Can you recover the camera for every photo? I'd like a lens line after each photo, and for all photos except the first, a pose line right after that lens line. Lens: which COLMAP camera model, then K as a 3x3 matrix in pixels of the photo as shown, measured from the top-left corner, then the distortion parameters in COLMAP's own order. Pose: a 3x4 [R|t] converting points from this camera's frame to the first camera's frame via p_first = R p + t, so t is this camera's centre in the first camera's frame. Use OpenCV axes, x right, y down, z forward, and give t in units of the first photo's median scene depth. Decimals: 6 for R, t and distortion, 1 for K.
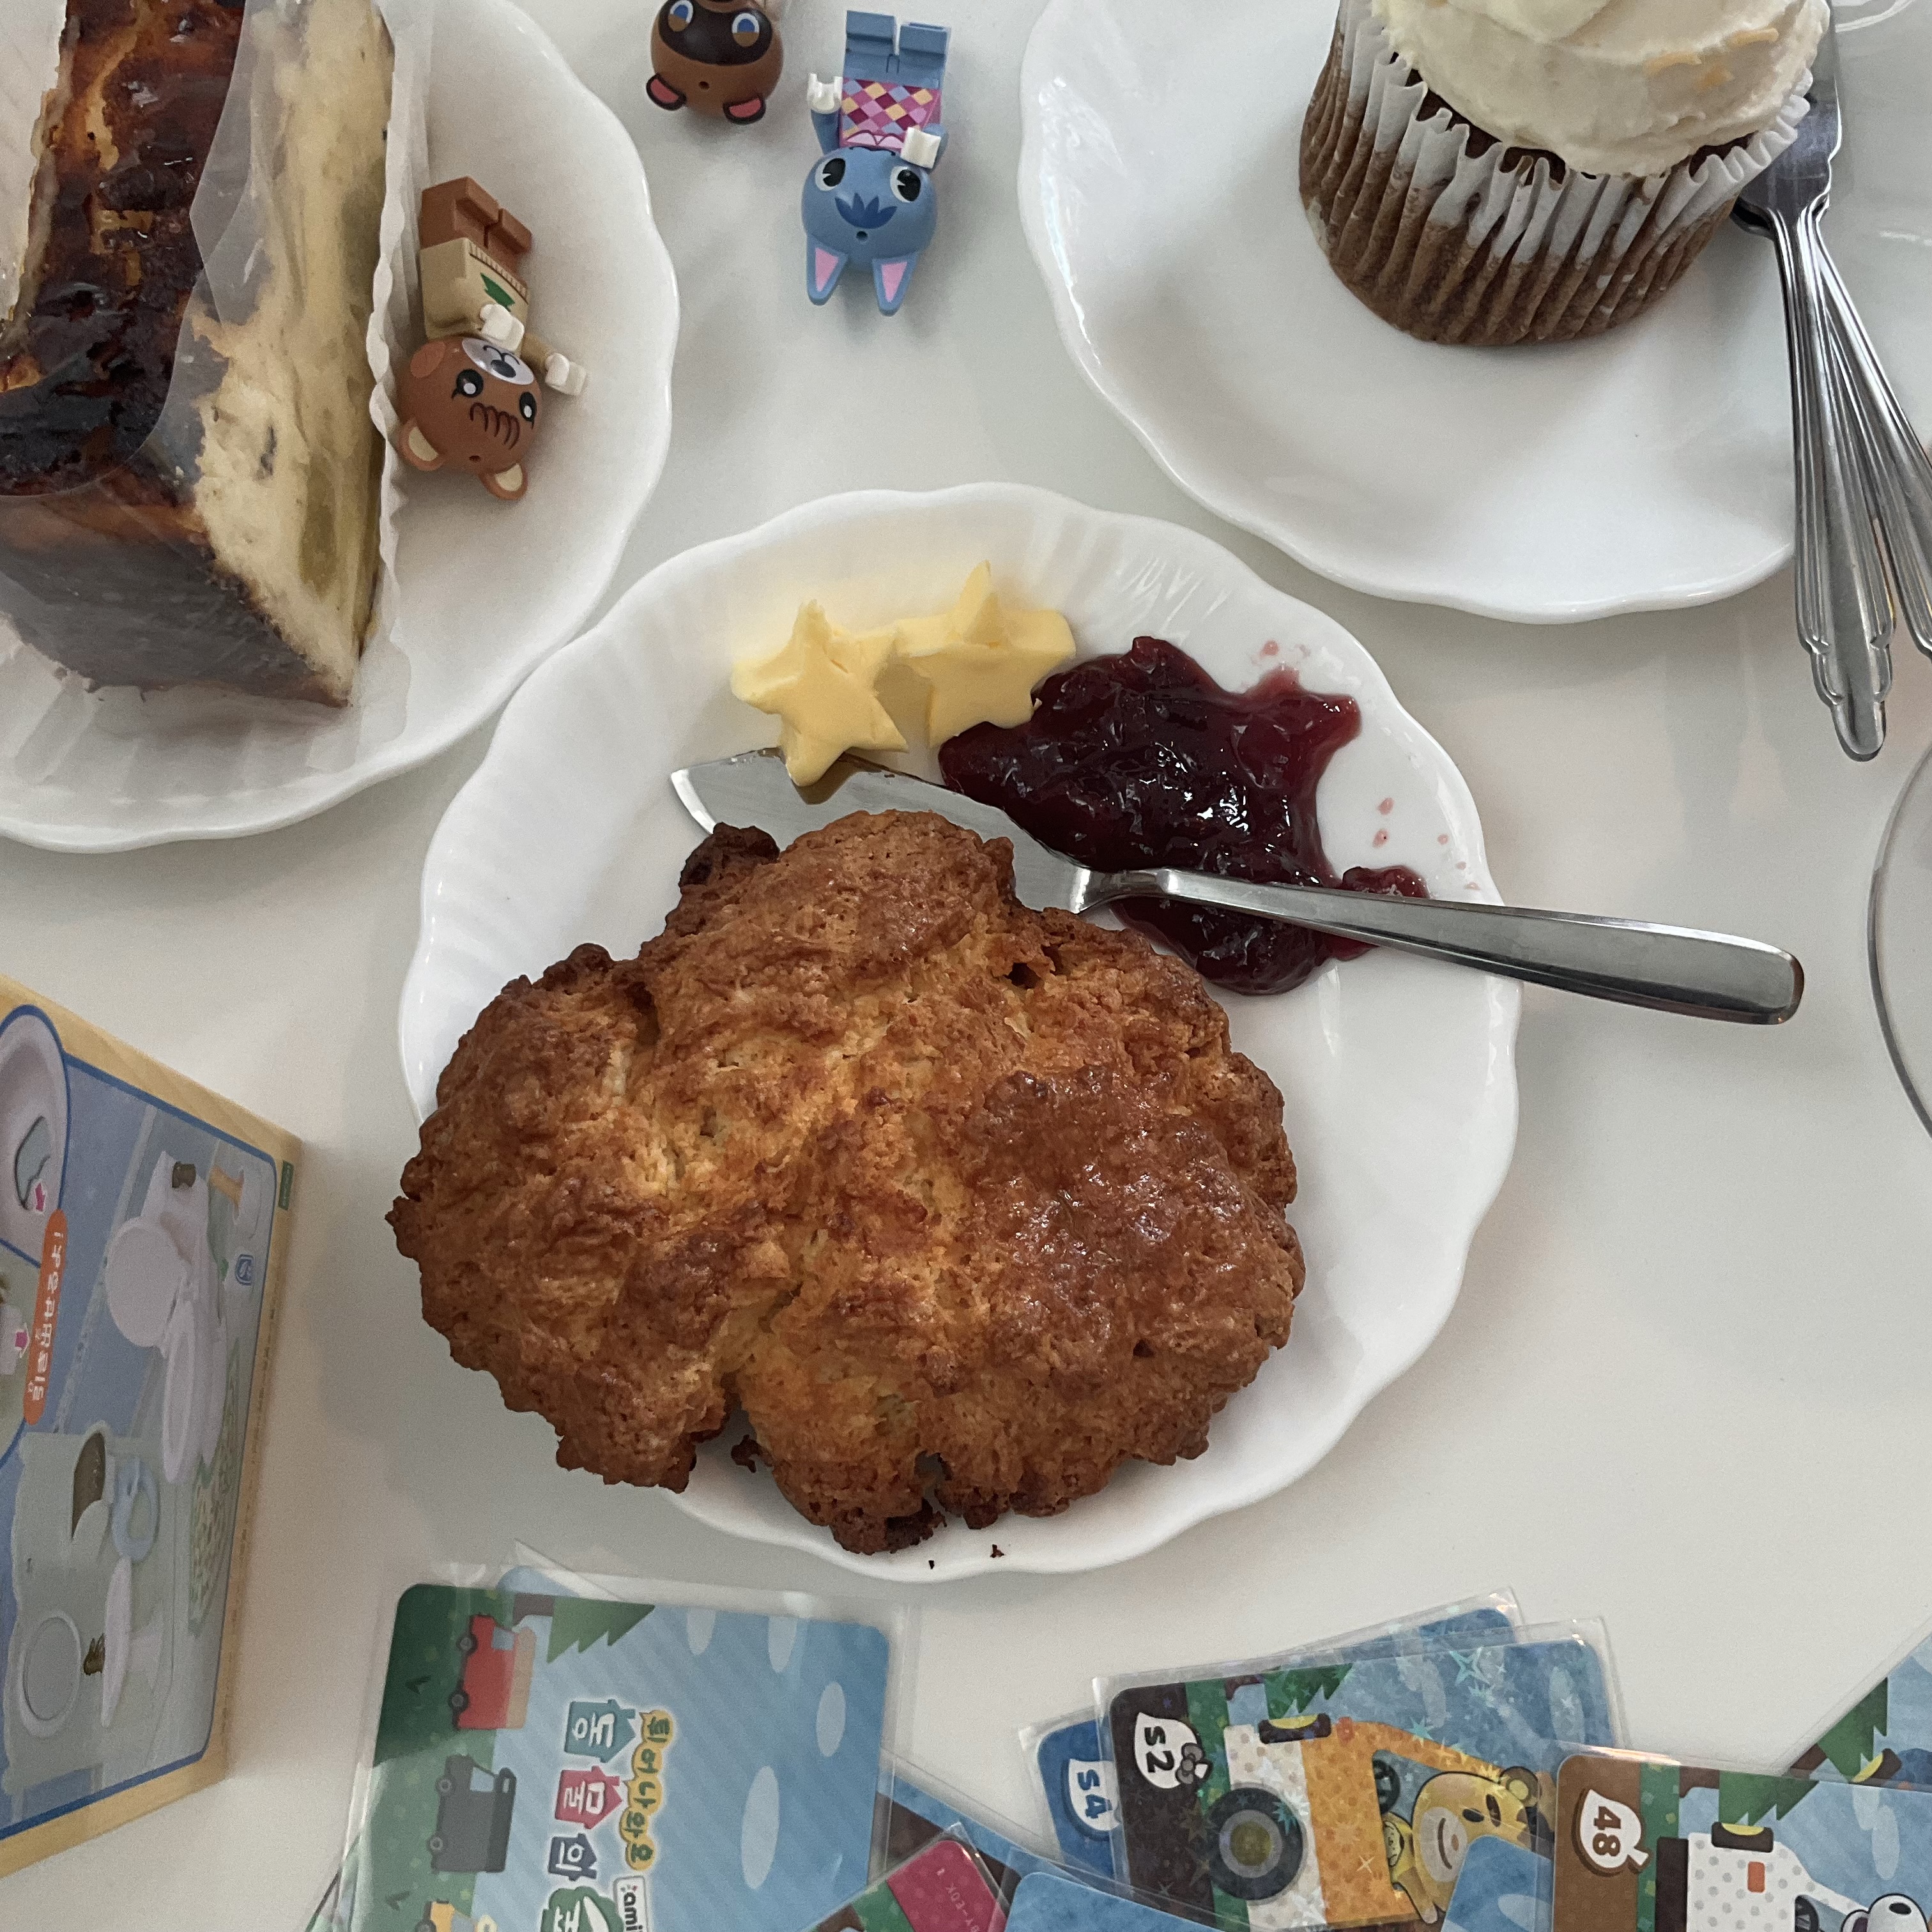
lens RADIAL K [[2199.0, 0, 964.4], [0, 2199.0, 912.8], [0, 0, 1]] dist [0.132411, -0.315276]
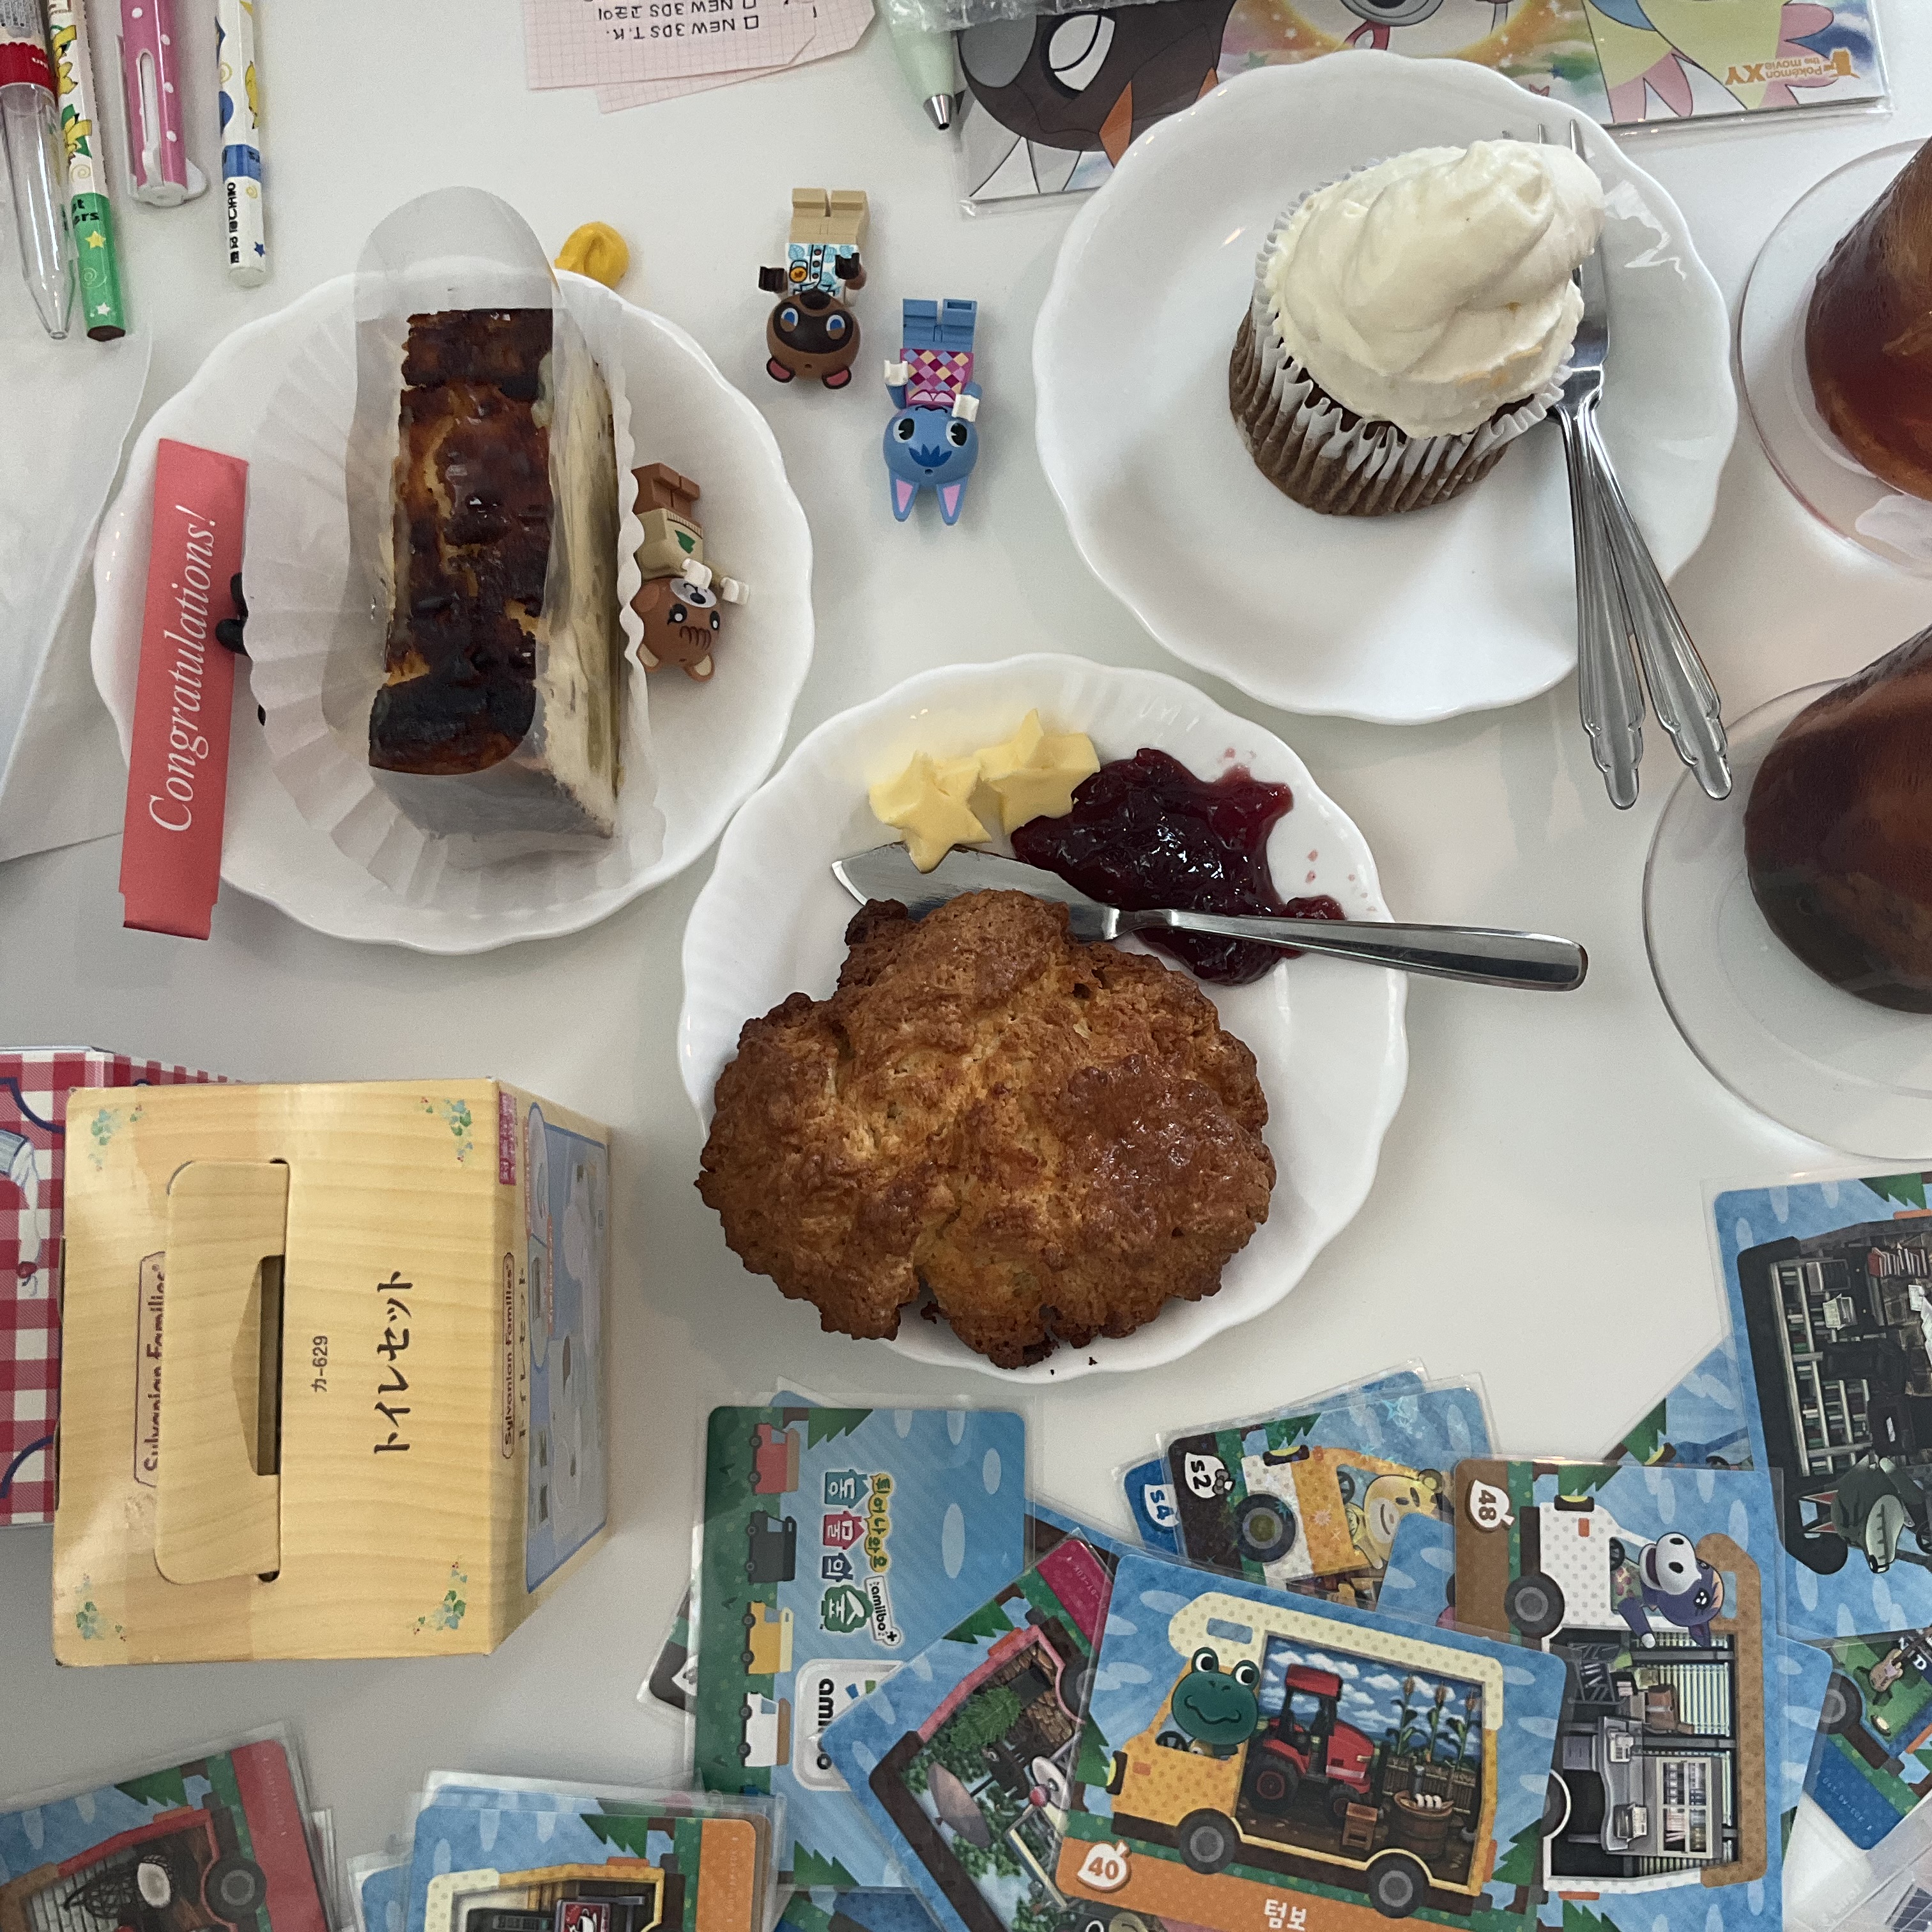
lens RADIAL K [[2199.0, 0, 964.4], [0, 2199.0, 912.8], [0, 0, 1]] dist [0.132411, -0.315276]
pose [[0.997370, -0.071752, 0.010211, -0.066818], [0.070397, 0.992607, 0.098868, -0.185164], [-0.017230, -0.097889, 0.995048, -0.518029]]
